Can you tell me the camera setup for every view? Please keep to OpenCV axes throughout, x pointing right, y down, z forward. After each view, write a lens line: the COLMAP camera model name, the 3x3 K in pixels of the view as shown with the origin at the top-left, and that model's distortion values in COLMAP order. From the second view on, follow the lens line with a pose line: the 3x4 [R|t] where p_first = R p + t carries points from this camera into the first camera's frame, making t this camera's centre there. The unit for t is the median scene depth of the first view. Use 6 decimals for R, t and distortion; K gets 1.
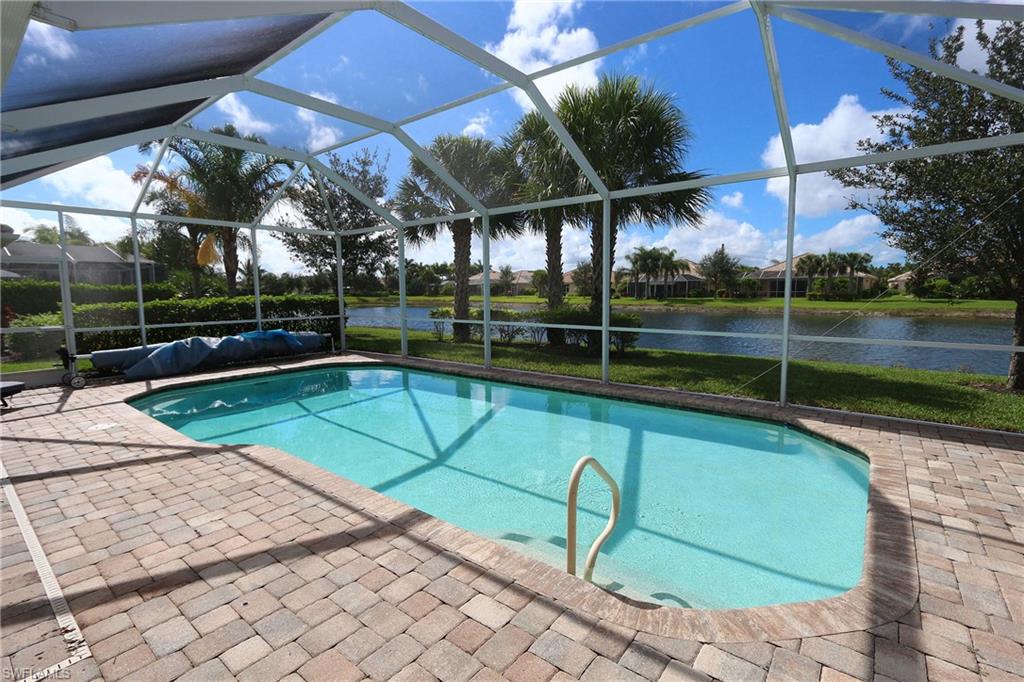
lens RADIAL K [[472.7, 0, 509.0], [0, 472.7, 336.4], [0, 0, 1]] dist [-0.017658, 0.002601]
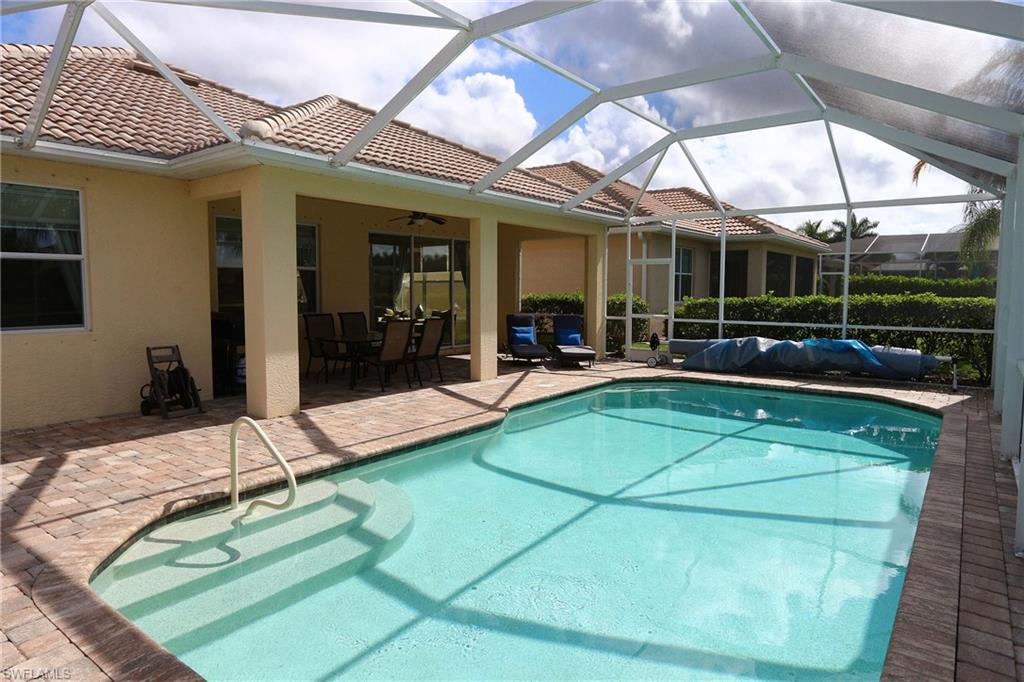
lens RADIAL K [[614.0, 0, 511.5], [0, 614.0, 340.0], [0, 0, 1]] dist [-0.003170, -0.000047]
pose [[0.025883, 0.093192, -0.995312, 1.930245], [-0.100043, 0.990888, 0.090177, -0.197585], [0.994646, 0.097240, 0.034970, 1.710713]]
